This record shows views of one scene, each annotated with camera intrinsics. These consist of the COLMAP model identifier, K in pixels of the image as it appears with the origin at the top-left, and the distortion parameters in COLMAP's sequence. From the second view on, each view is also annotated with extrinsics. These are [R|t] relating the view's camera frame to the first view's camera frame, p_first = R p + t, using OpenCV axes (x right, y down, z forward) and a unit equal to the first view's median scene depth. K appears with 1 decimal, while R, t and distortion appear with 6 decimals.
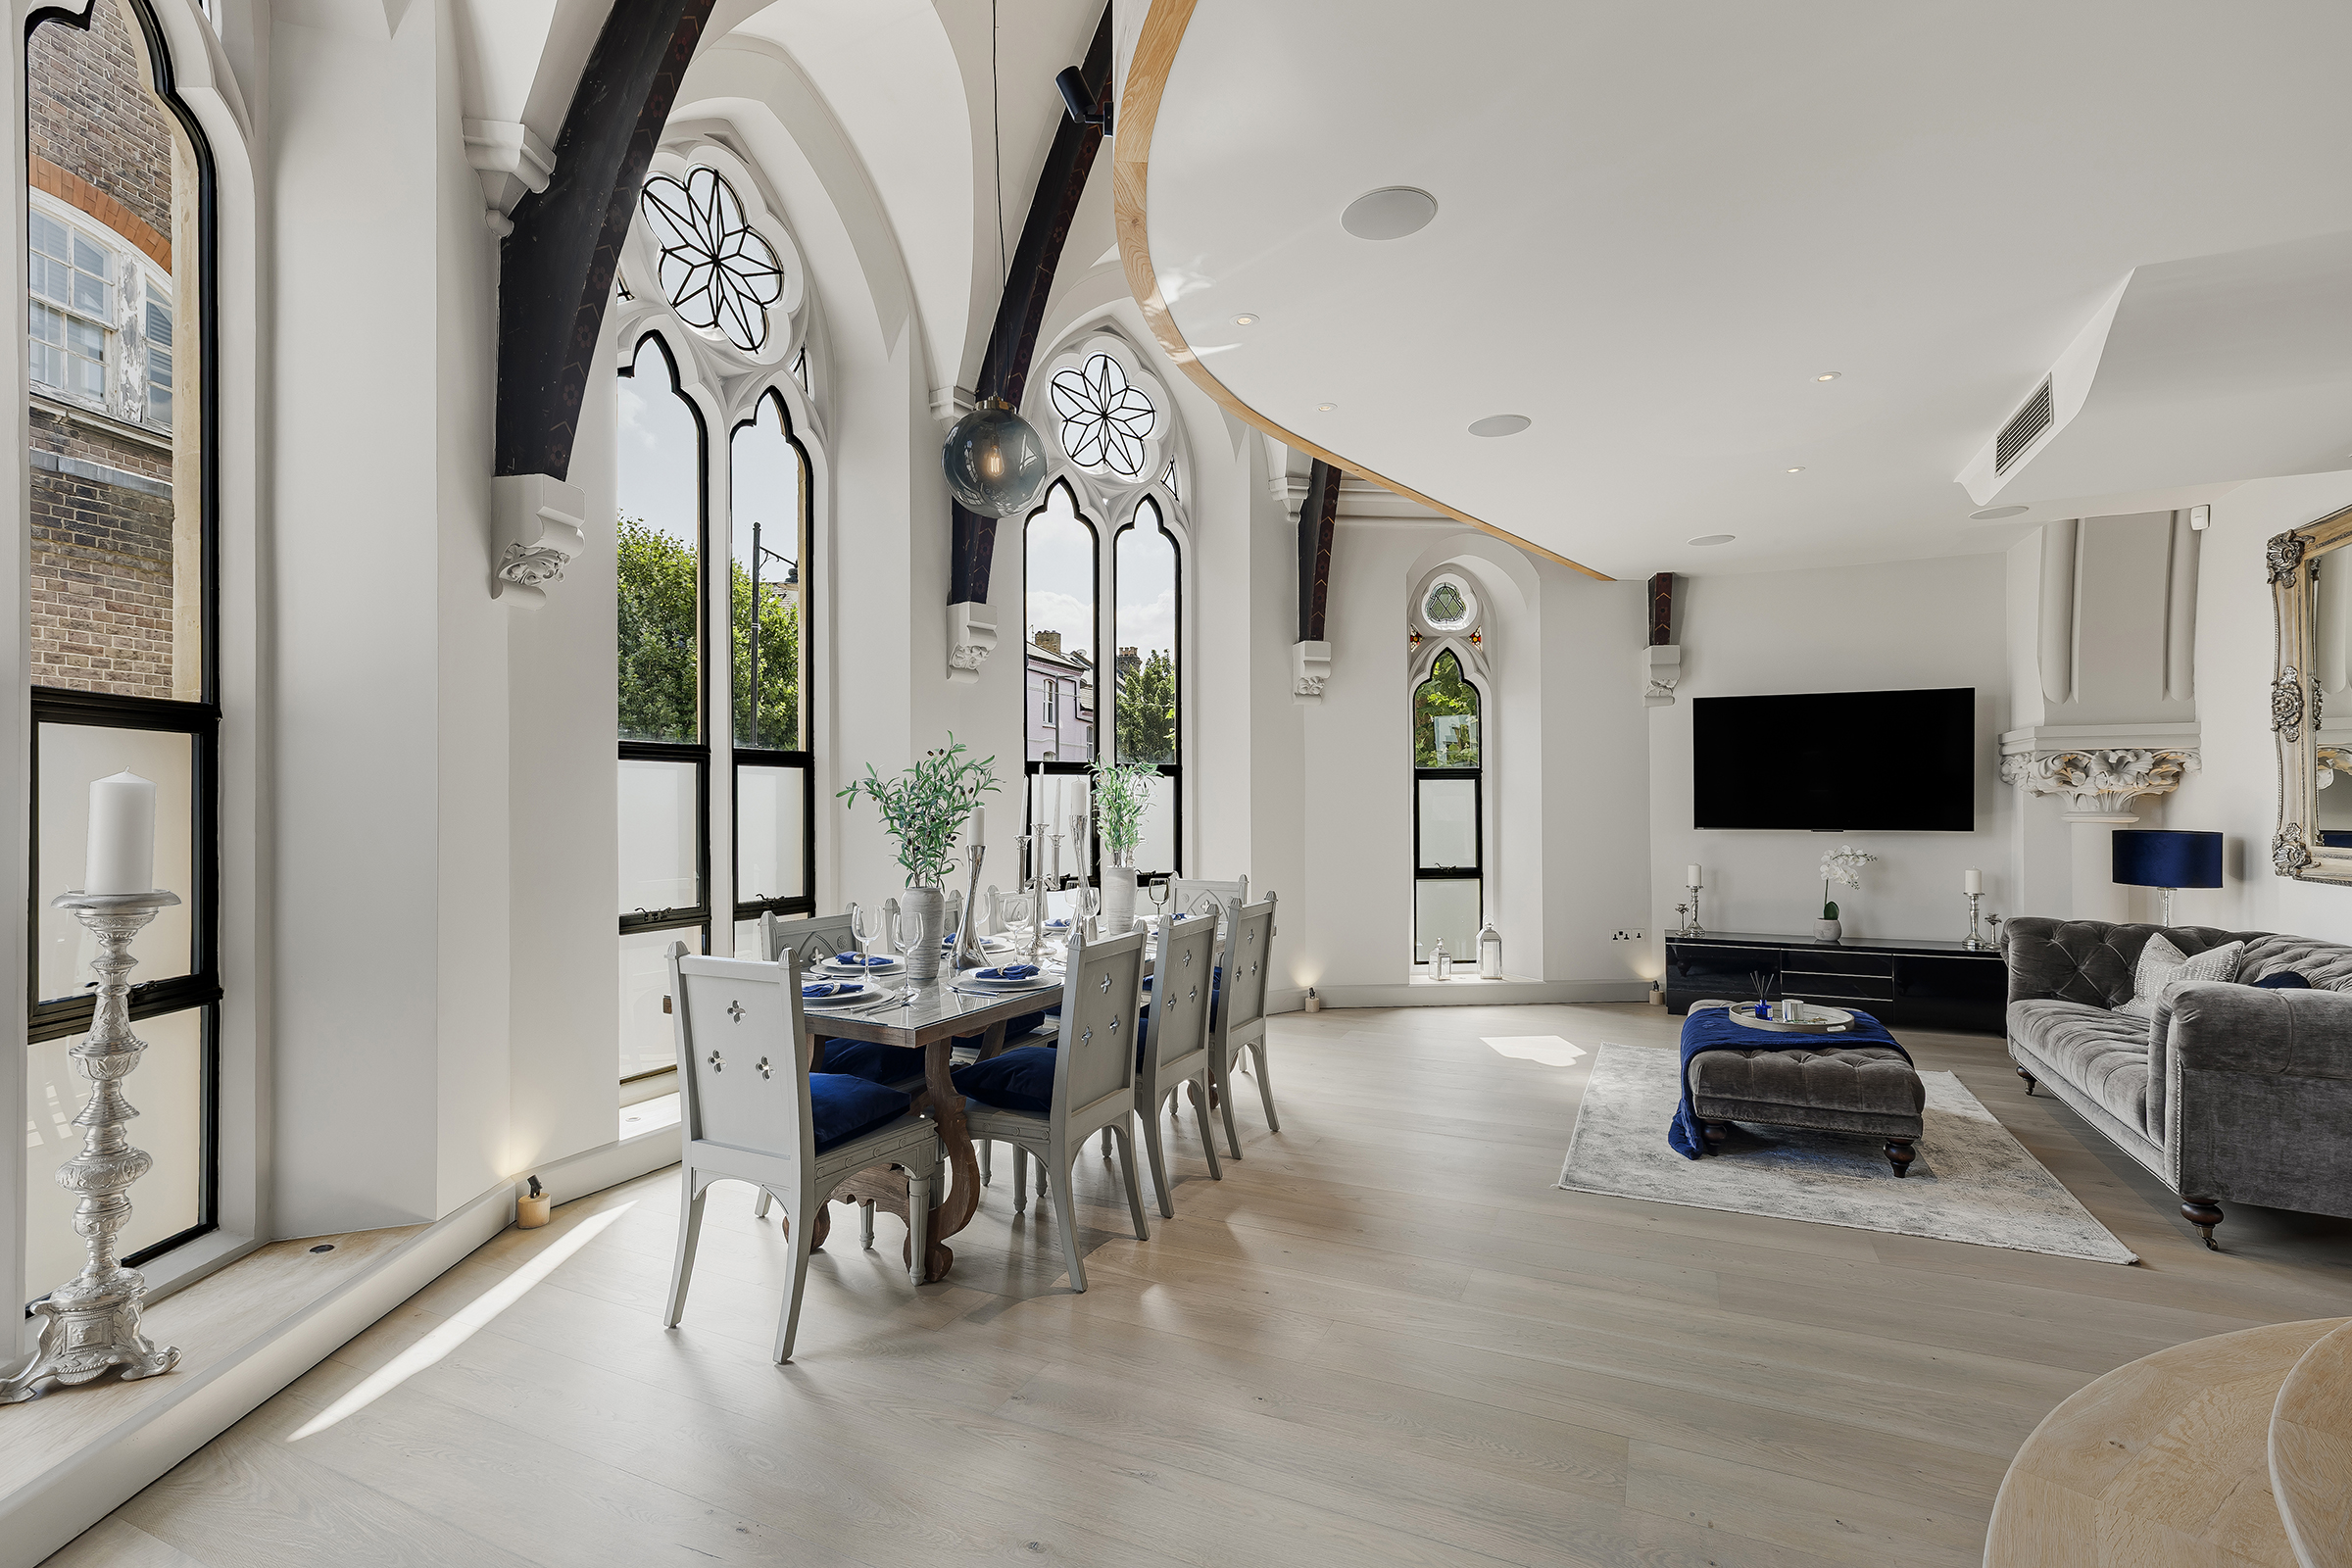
lens RADIAL K [[1074.7, 0, 1183.9], [0, 1074.7, 808.2], [0, 0, 1]] dist [0.002546, -0.000656]
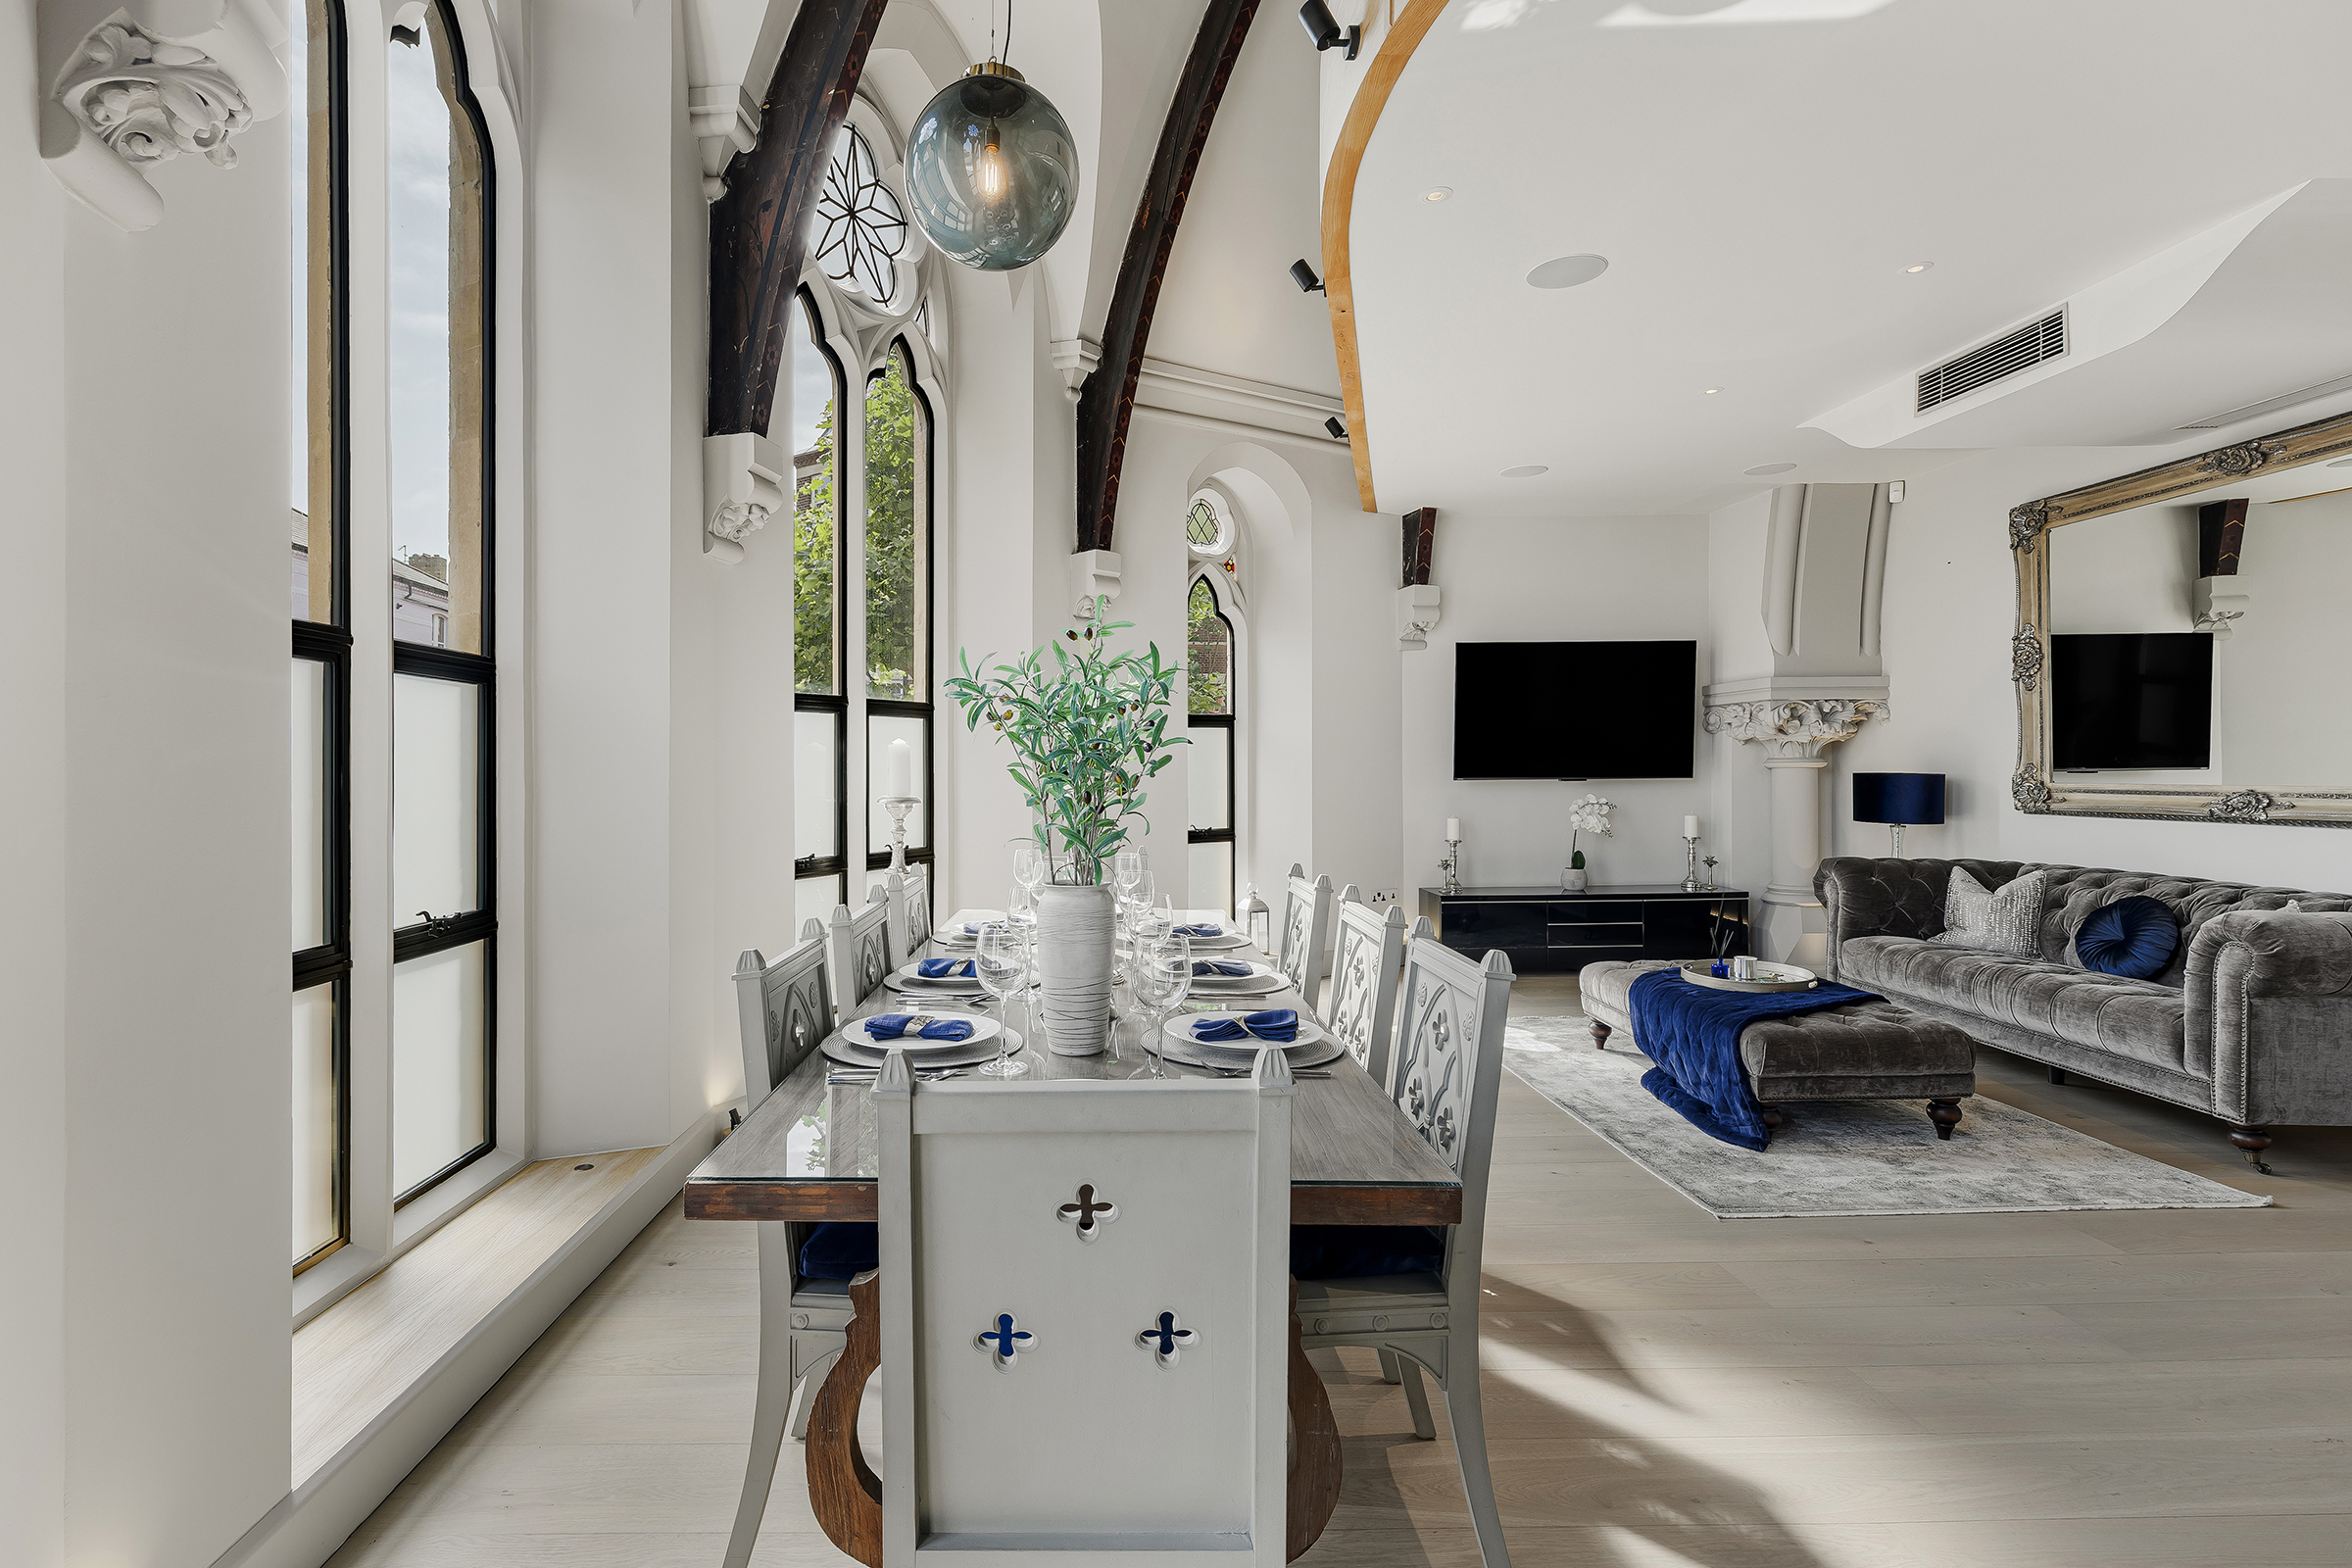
lens RADIAL K [[1125.0, 0, 1109.5], [0, 1125.0, 760.3], [0, 0, 1]] dist [0.004681, -0.000415]
pose [[0.902114, -0.004164, 0.431478, -0.290999], [0.009648, 0.999898, -0.010523, 0.011889], [-0.431390, 0.013656, 0.902062, 0.299835]]
